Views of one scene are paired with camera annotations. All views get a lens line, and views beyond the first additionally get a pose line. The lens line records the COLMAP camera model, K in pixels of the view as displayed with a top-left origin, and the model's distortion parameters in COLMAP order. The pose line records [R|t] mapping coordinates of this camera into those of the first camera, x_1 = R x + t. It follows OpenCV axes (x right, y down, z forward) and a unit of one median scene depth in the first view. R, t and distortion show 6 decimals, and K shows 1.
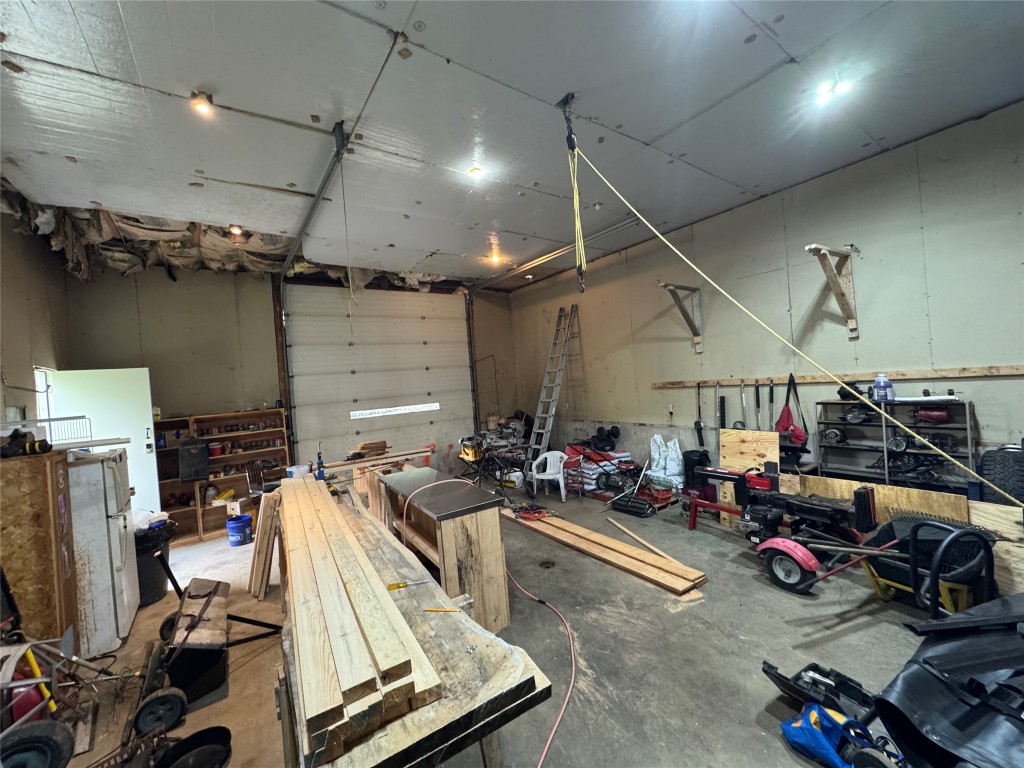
lens RADIAL K [[405.7, 0, 508.4], [0, 405.7, 382.6], [0, 0, 1]] dist [-0.000220, 0.000441]
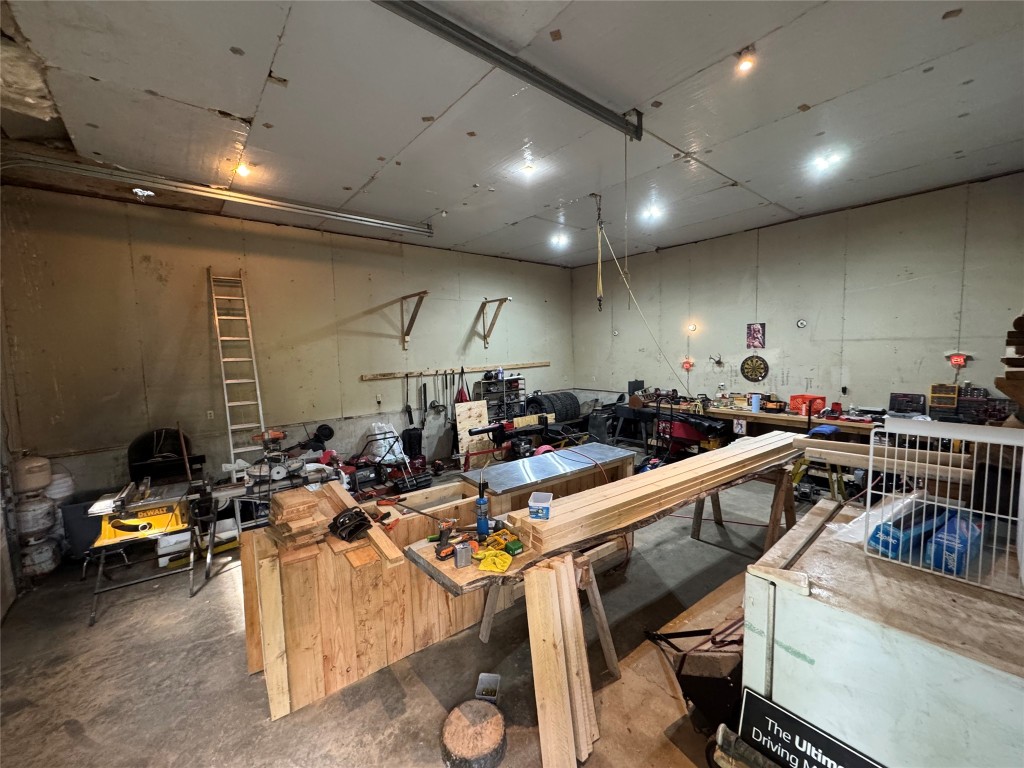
lens RADIAL K [[405.7, 0, 512.5], [0, 405.7, 386.9], [0, 0, 1]] dist [-0.000220, 0.000441]
pose [[-0.065511, -0.020288, 0.997646, -0.704864], [0.043906, 0.998766, 0.023194, 0.023242], [-0.996885, 0.045322, -0.064540, 0.683198]]
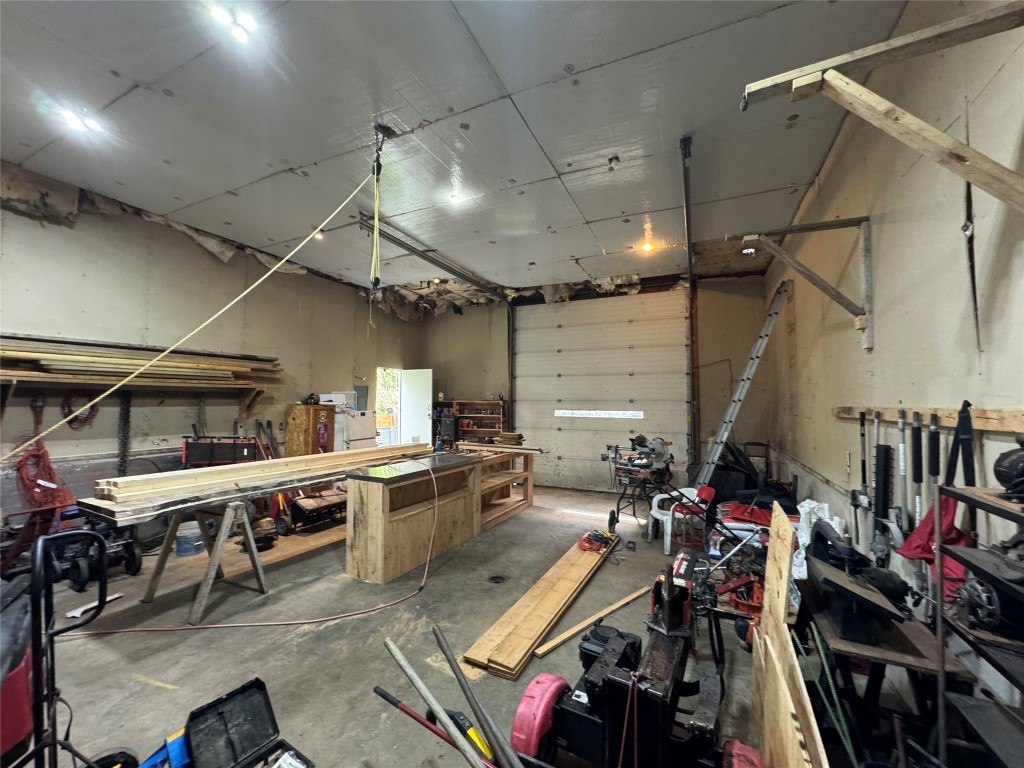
lens RADIAL K [[405.7, 0, 513.3], [0, 405.7, 383.6], [0, 0, 1]] dist [-0.000220, 0.000441]
pose [[0.505237, 0.041504, -0.861982, 0.600050], [-0.052231, 0.998482, 0.017462, -0.018351], [0.861399, 0.036200, 0.506638, 0.349968]]
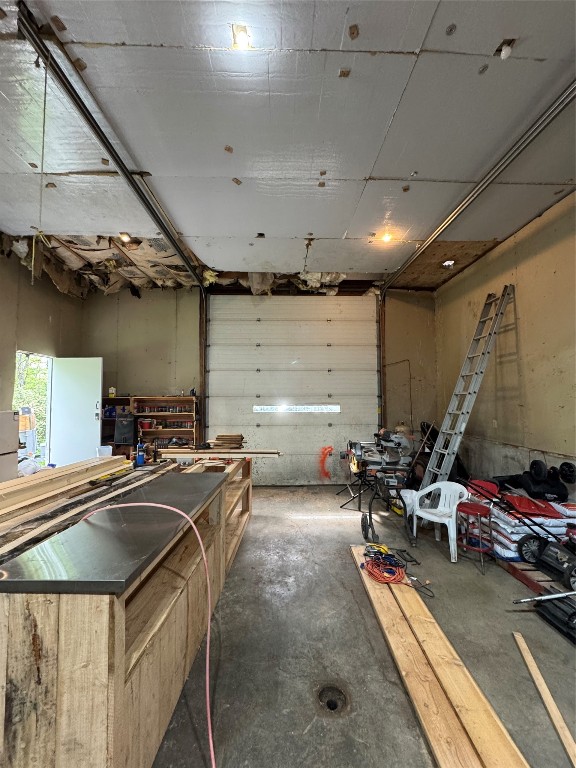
lens RADIAL K [[304.2, 0, 290.2], [0, 304.2, 384.1], [0, 0, 1]] dist [-0.000220, 0.000441]
pose [[0.835047, 0.043964, -0.548419, 0.167193], [-0.064995, 0.997705, -0.018983, 0.024859], [0.546326, 0.051497, 0.835988, 0.396353]]
